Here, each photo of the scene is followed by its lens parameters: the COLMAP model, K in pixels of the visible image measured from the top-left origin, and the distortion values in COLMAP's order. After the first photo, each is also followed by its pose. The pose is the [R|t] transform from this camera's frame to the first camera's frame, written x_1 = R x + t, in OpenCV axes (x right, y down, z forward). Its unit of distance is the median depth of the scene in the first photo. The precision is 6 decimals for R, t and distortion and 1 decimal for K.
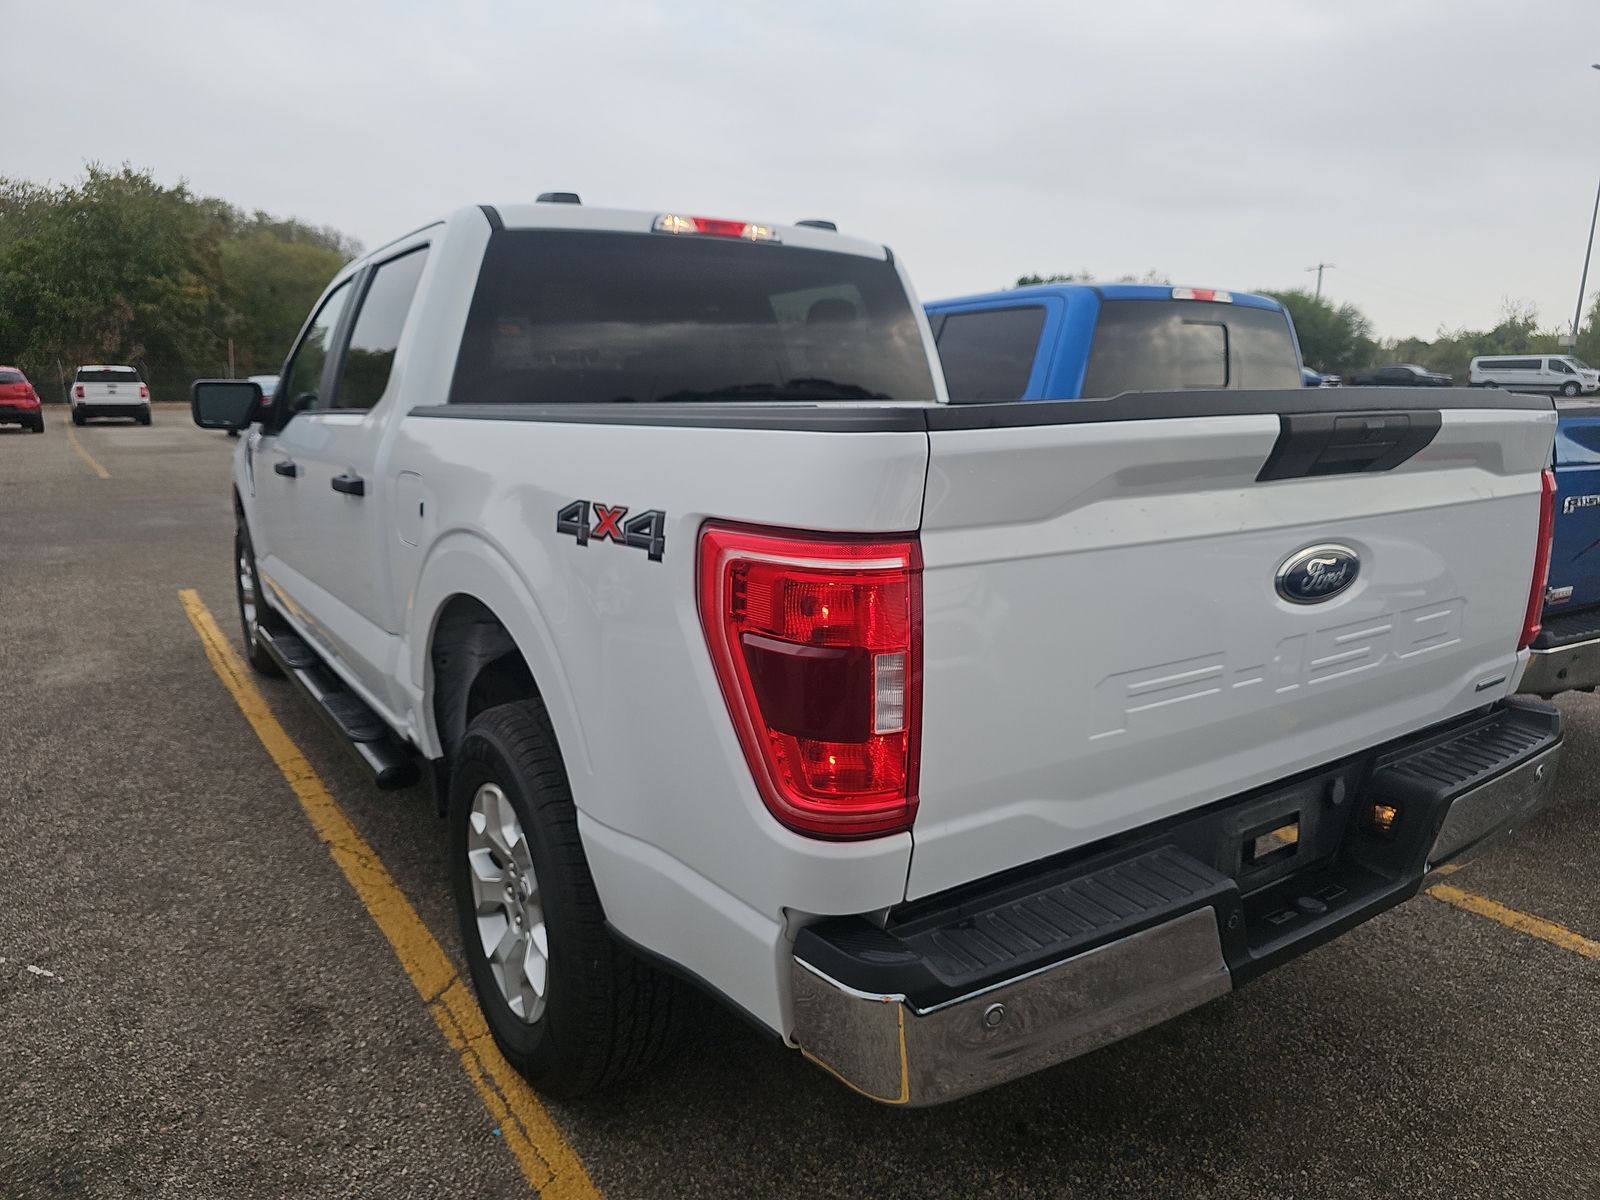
lens RADIAL K [[1068.9, 0, 803.6], [0, 1068.9, 600.3], [0, 0, 1]] dist [0.031449, -0.023639]
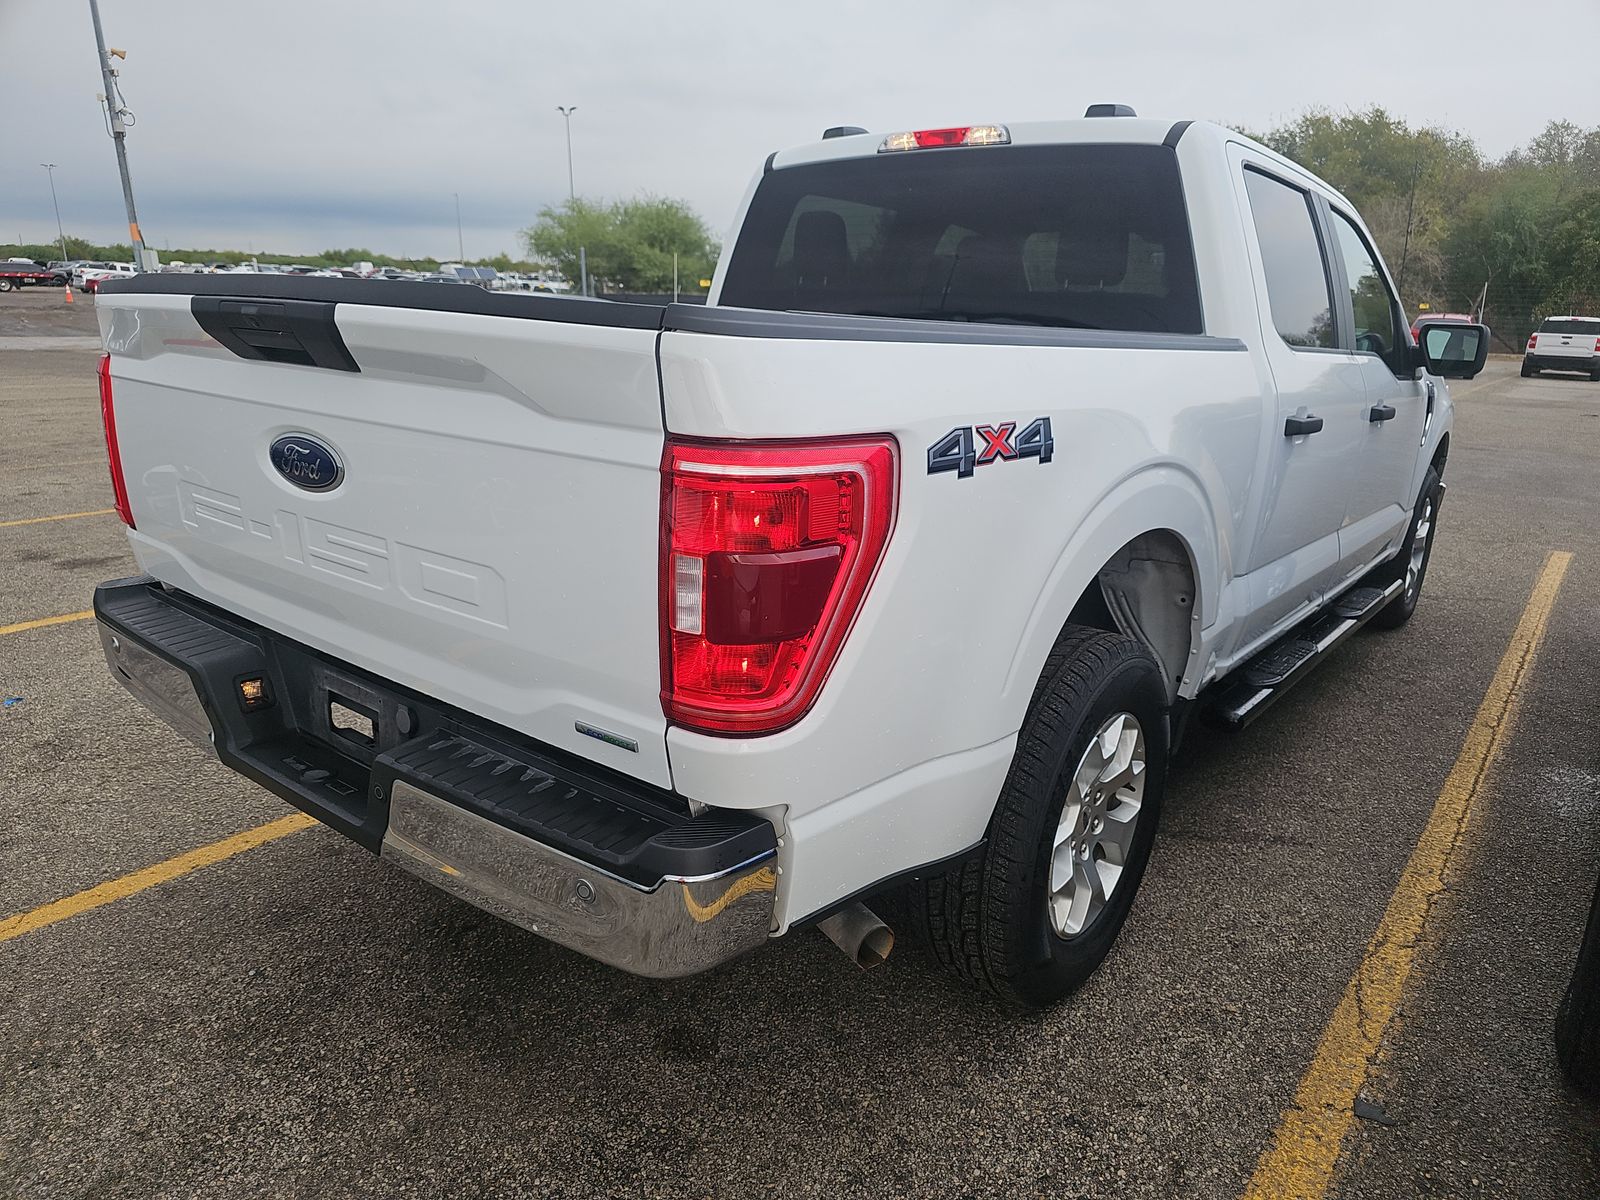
lens RADIAL K [[1065.7, 0, 804.3], [0, 1065.7, 619.4], [0, 0, 1]] dist [0.022749, -0.007915]
pose [[0.304411, 0.275971, -0.911687, 1.276394], [-0.222594, 0.951221, 0.213614, -0.163393], [0.926167, 0.137910, 0.350991, 0.875181]]
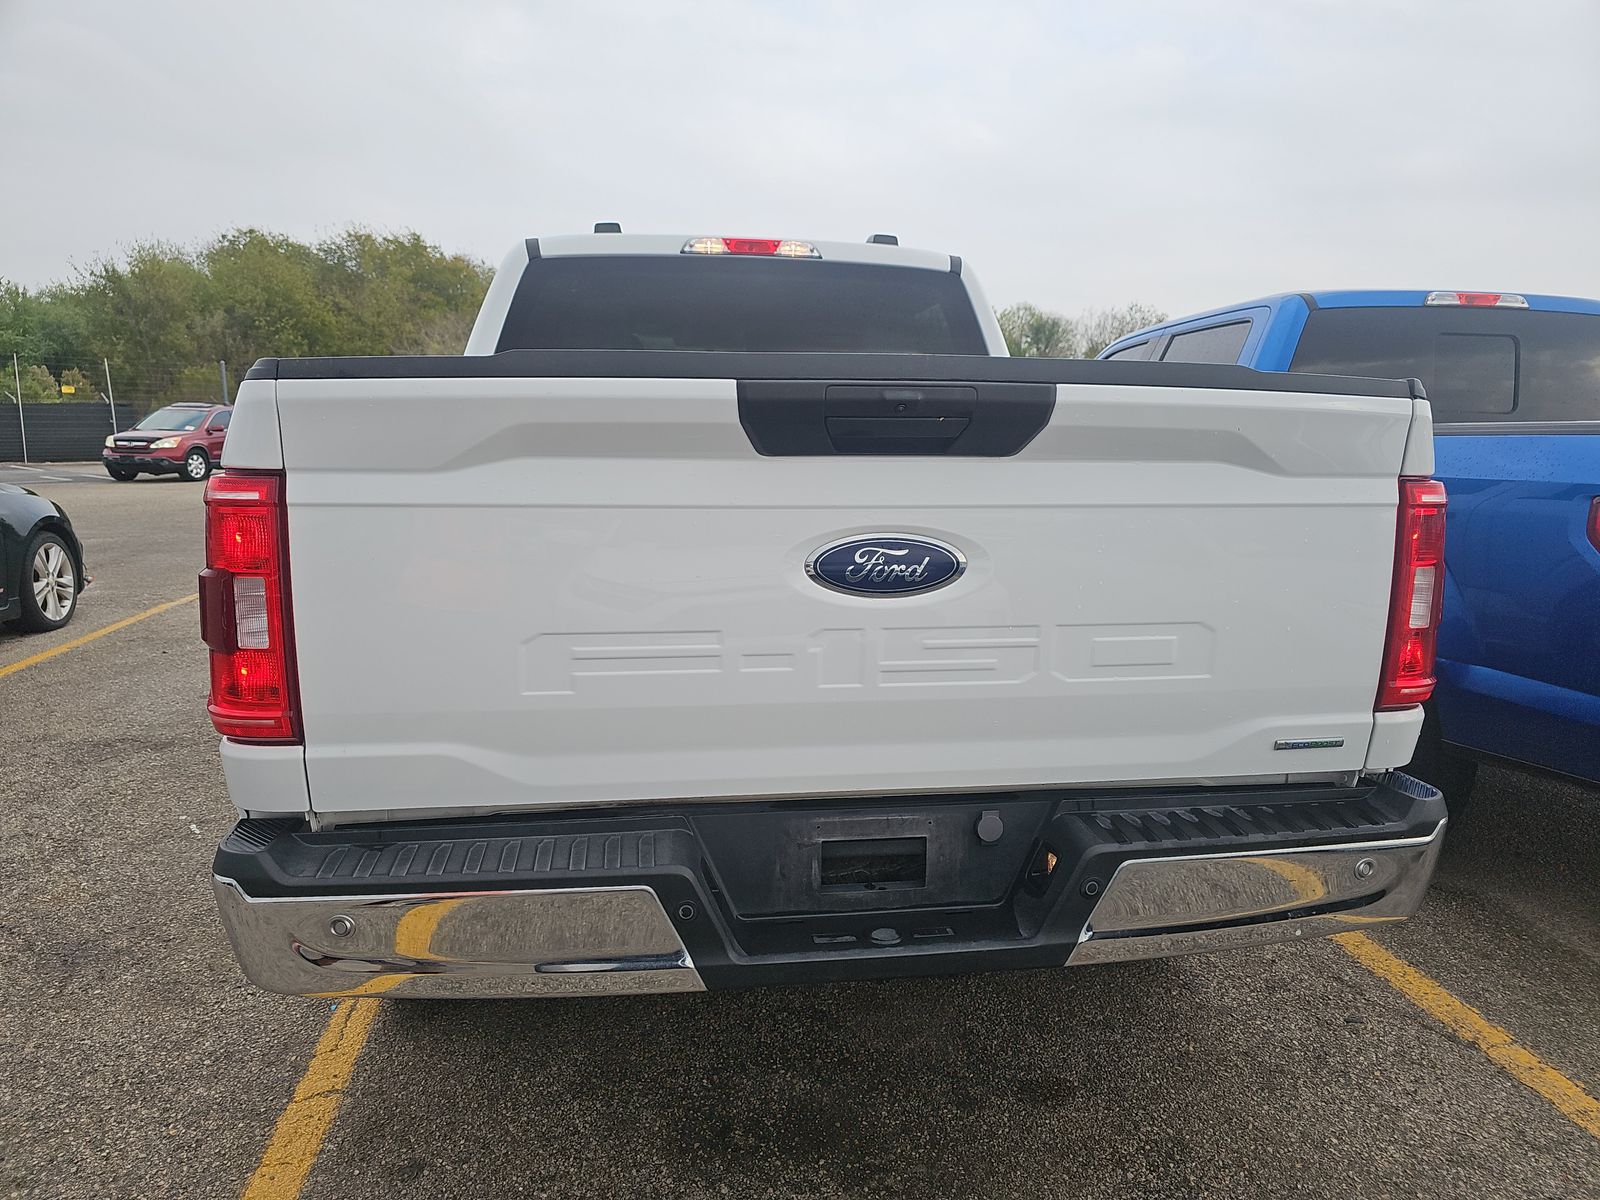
lens RADIAL K [[1065.7, 0, 804.3], [0, 1065.7, 619.4], [0, 0, 1]] dist [0.022749, -0.007915]
pose [[0.900916, 0.083569, -0.425872, 0.642358], [-0.095440, 0.995414, -0.006569, 0.026976], [0.423370, 0.046564, 0.904759, 0.129345]]
